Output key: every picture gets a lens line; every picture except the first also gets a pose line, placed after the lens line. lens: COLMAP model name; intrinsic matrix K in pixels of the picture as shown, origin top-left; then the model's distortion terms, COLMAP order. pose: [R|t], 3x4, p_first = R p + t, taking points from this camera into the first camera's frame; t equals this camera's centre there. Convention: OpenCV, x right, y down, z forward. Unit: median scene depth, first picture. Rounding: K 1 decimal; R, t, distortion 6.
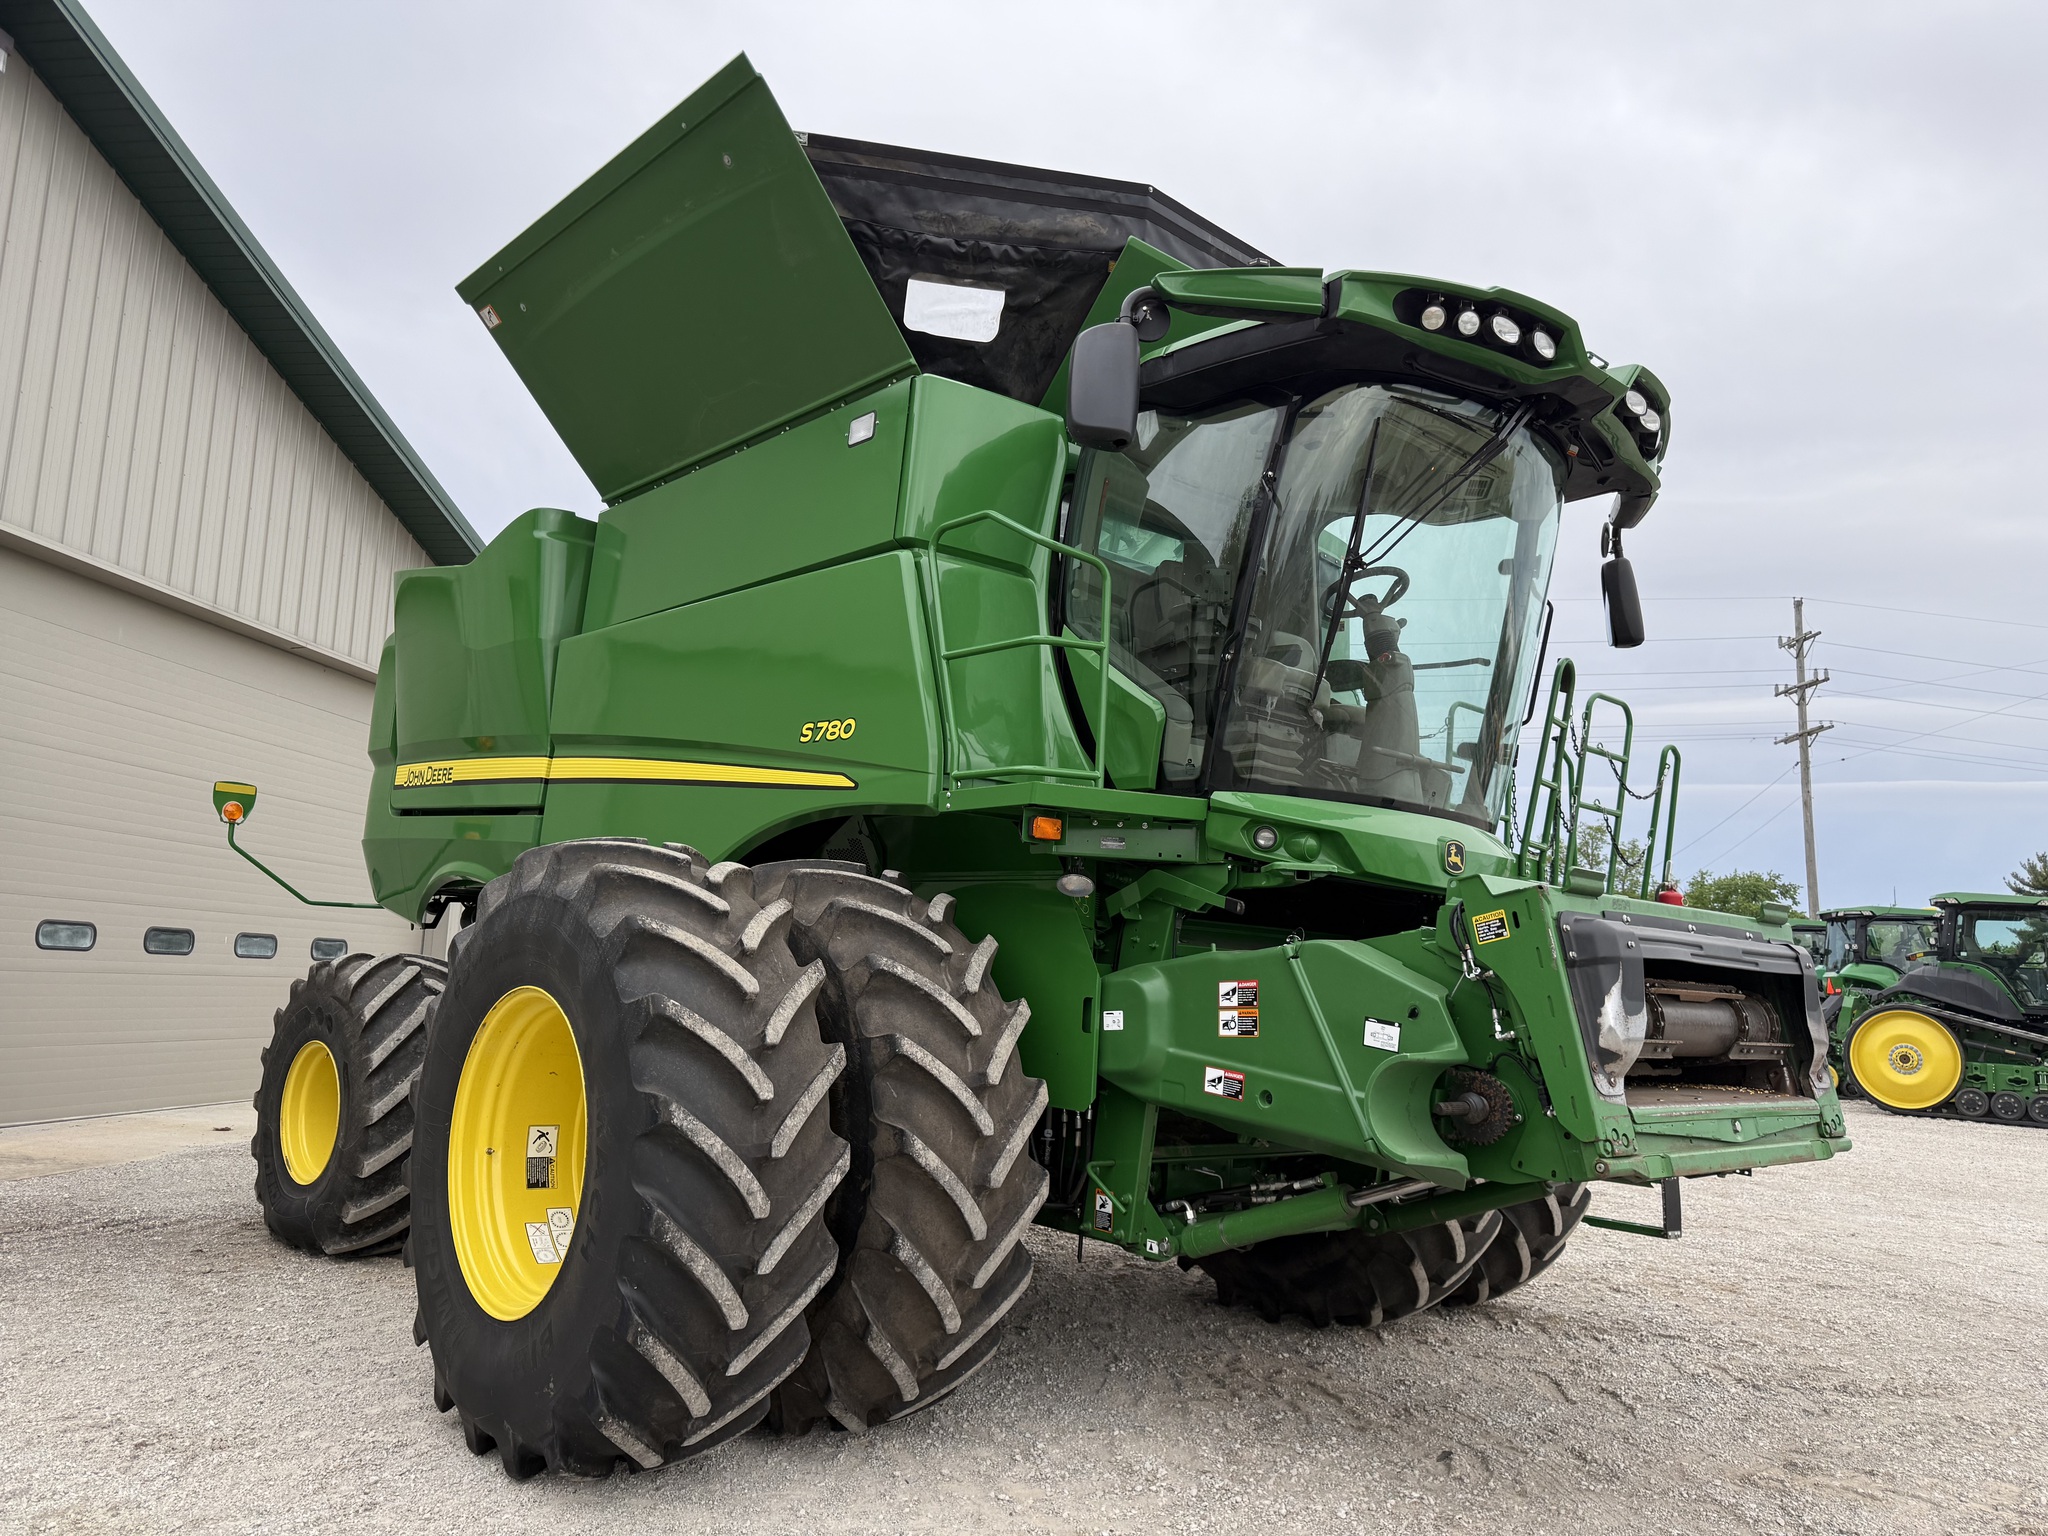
lens RADIAL K [[1428.7, 0, 1035.7], [0, 1428.7, 746.6], [0, 0, 1]] dist [0.074304, -0.081431]
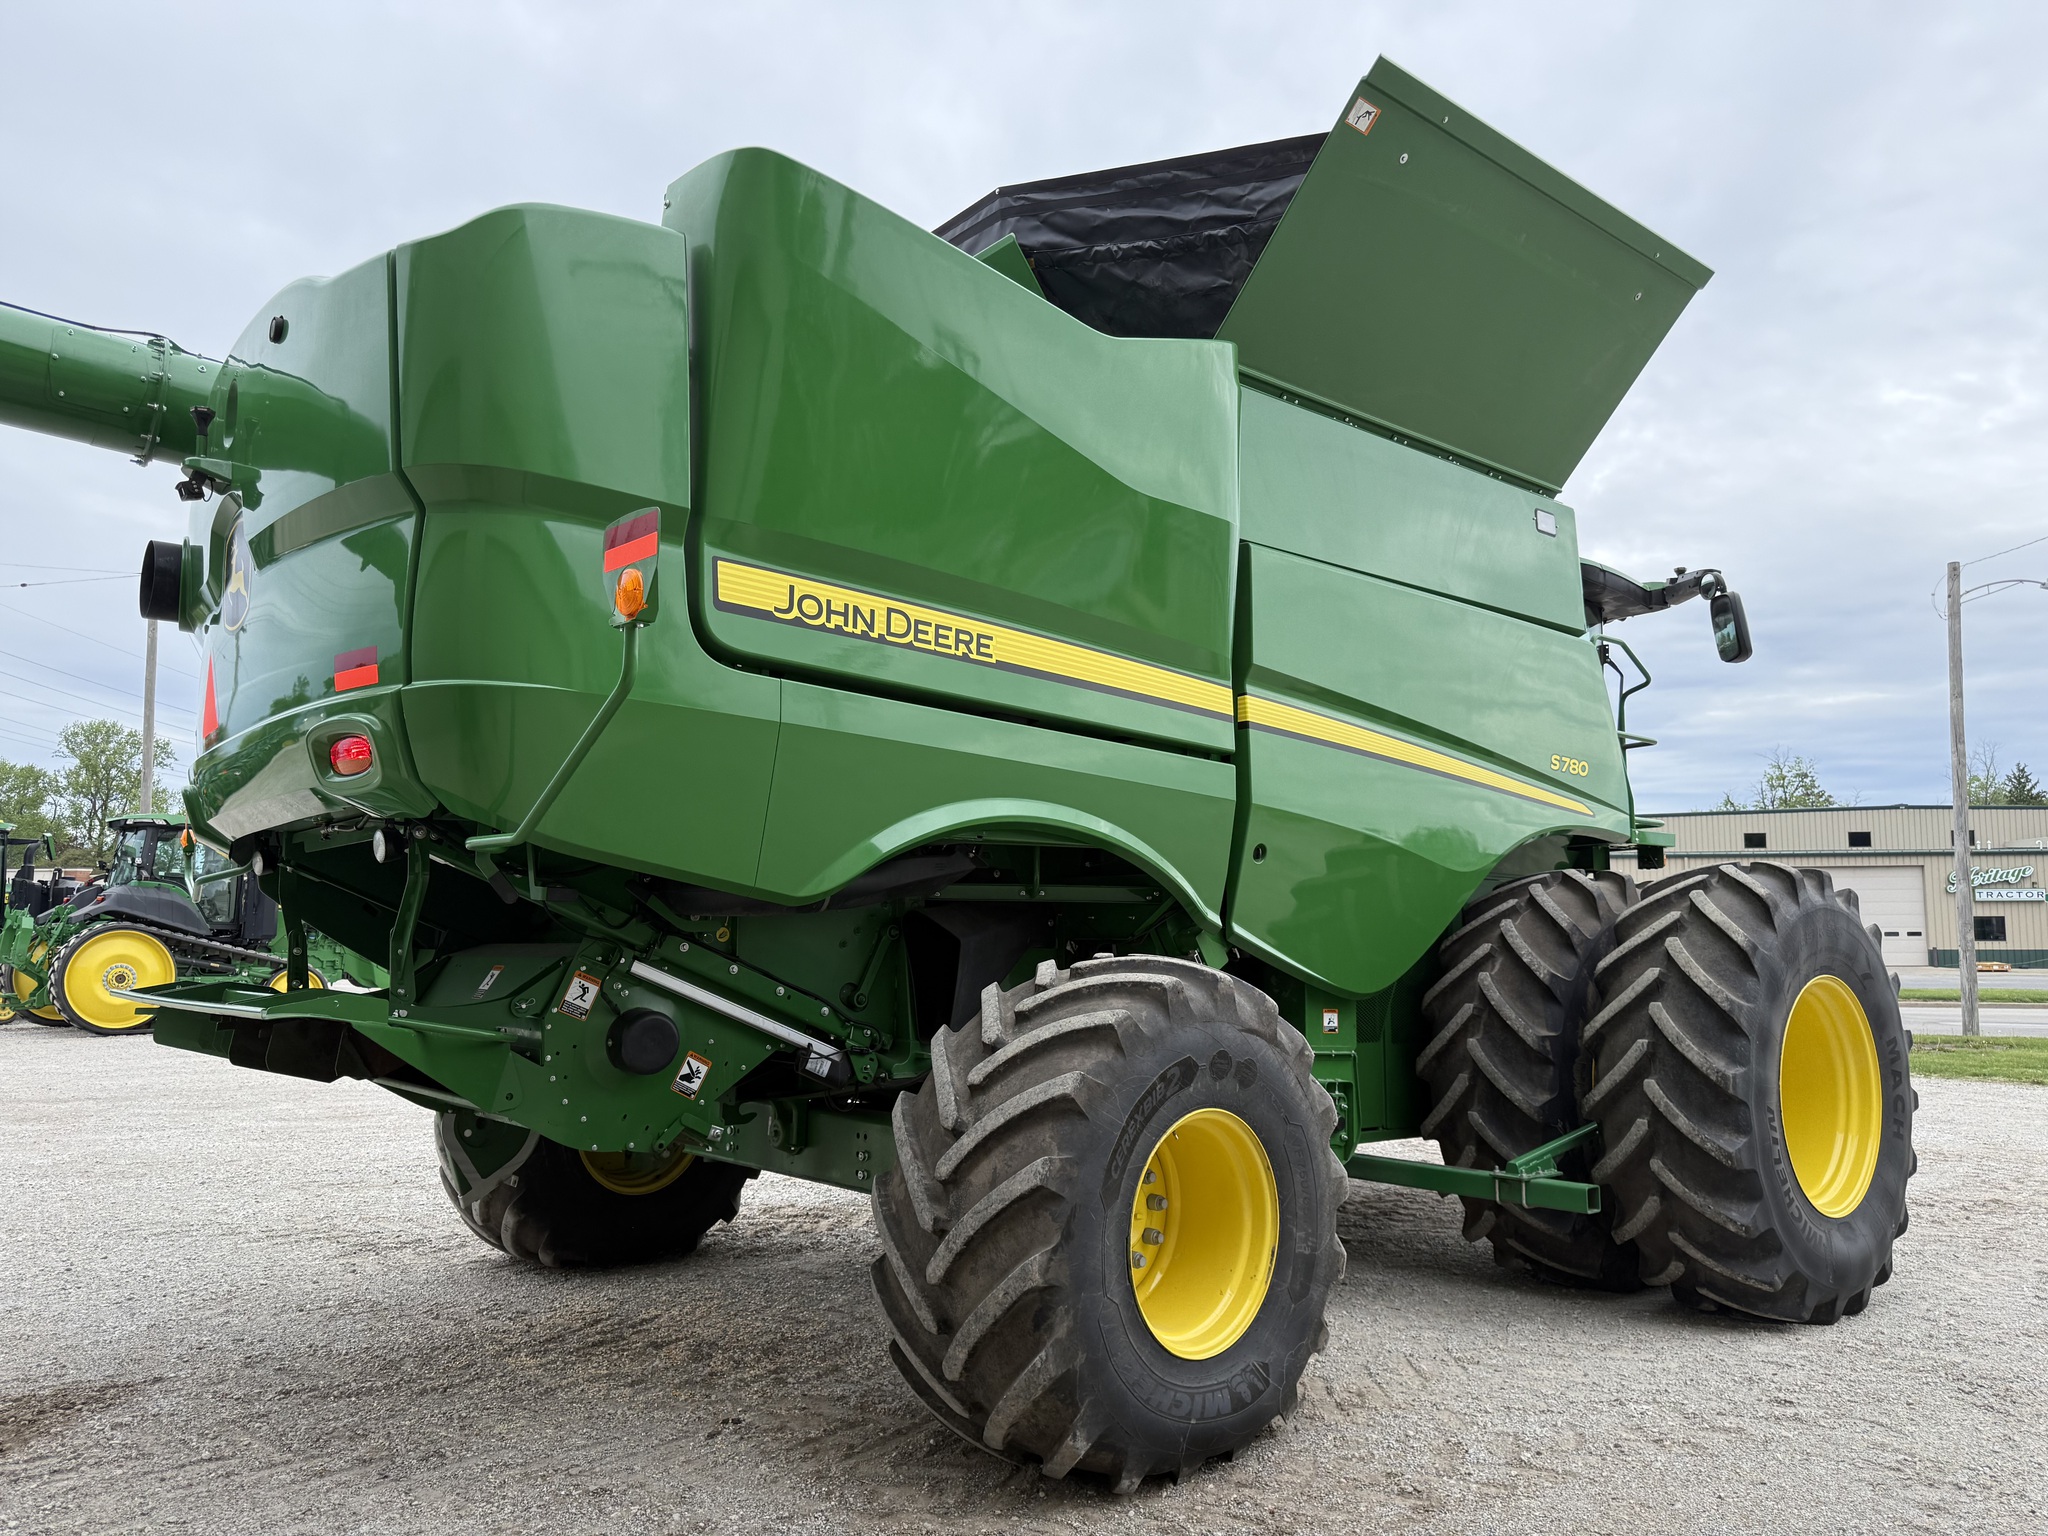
lens RADIAL K [[1436.4, 0, 1017.9], [0, 1436.4, 782.0], [0, 0, 1]] dist [0.107083, -0.212766]
pose [[0.060088, 0.074204, 0.995431, -1.723159], [-0.152832, 0.986159, -0.064287, 0.191190], [-0.986424, -0.148271, 0.070597, 1.643008]]
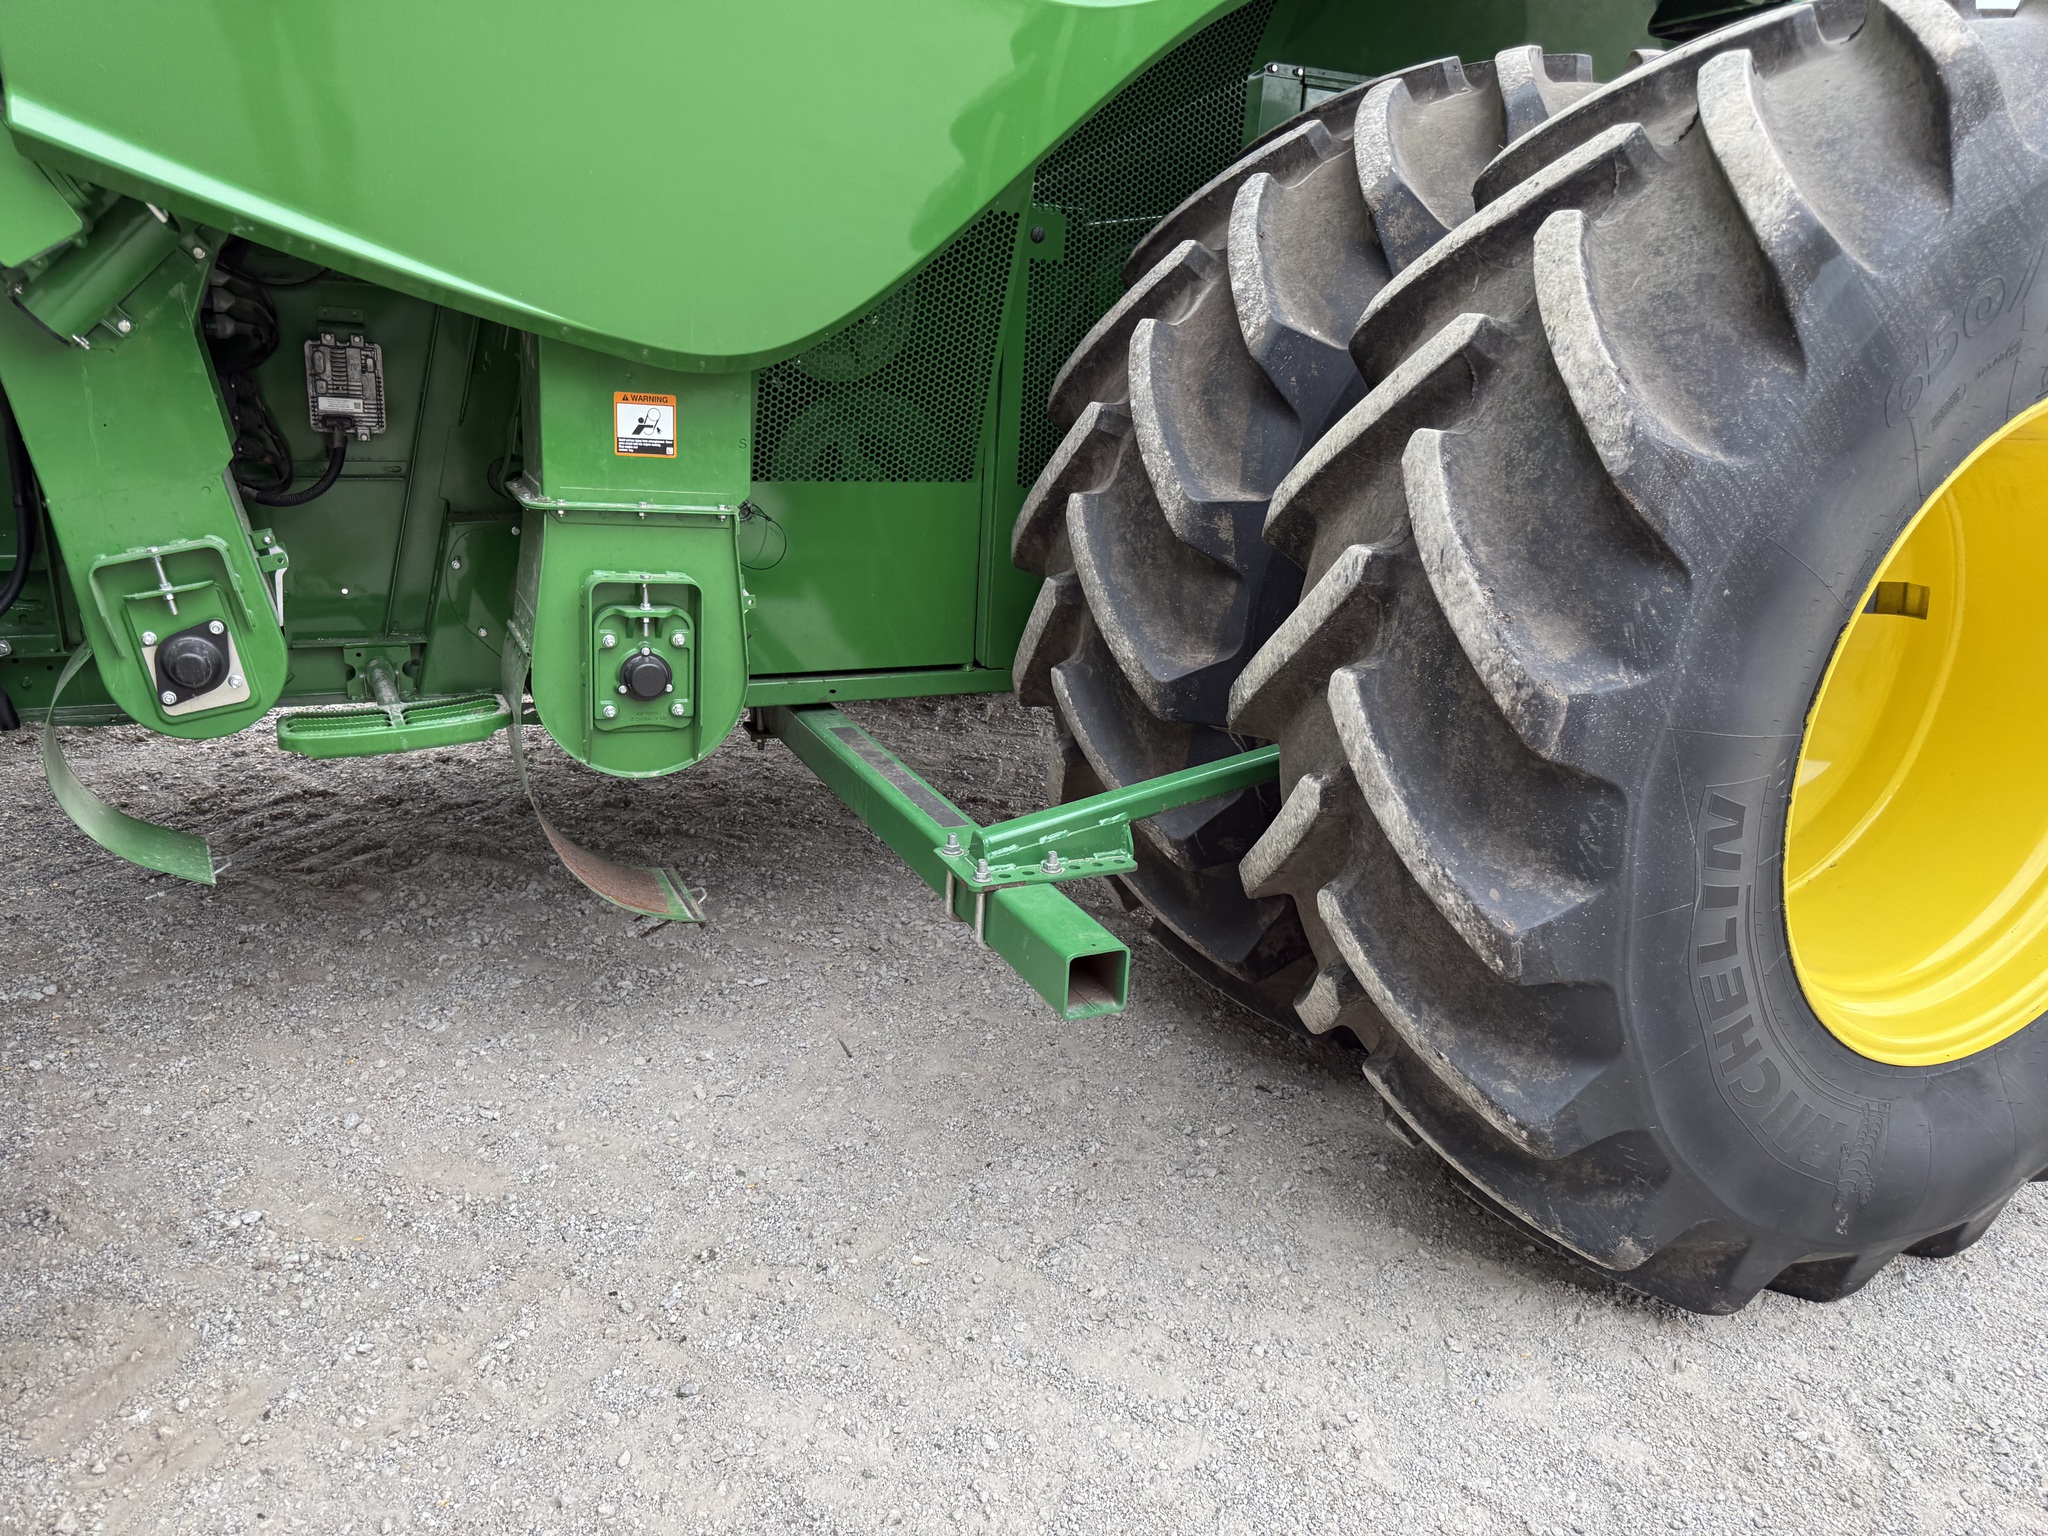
lens RADIAL K [[1394.8, 0, 1071.0], [0, 1394.8, 782.4], [0, 0, 1]] dist [0.022152, -0.056329]
pose [[0.293941, -0.330462, 0.896880, -0.815388], [-0.185107, 0.900887, 0.392605, 0.170867], [-0.937728, -0.281421, 0.203636, 1.148038]]
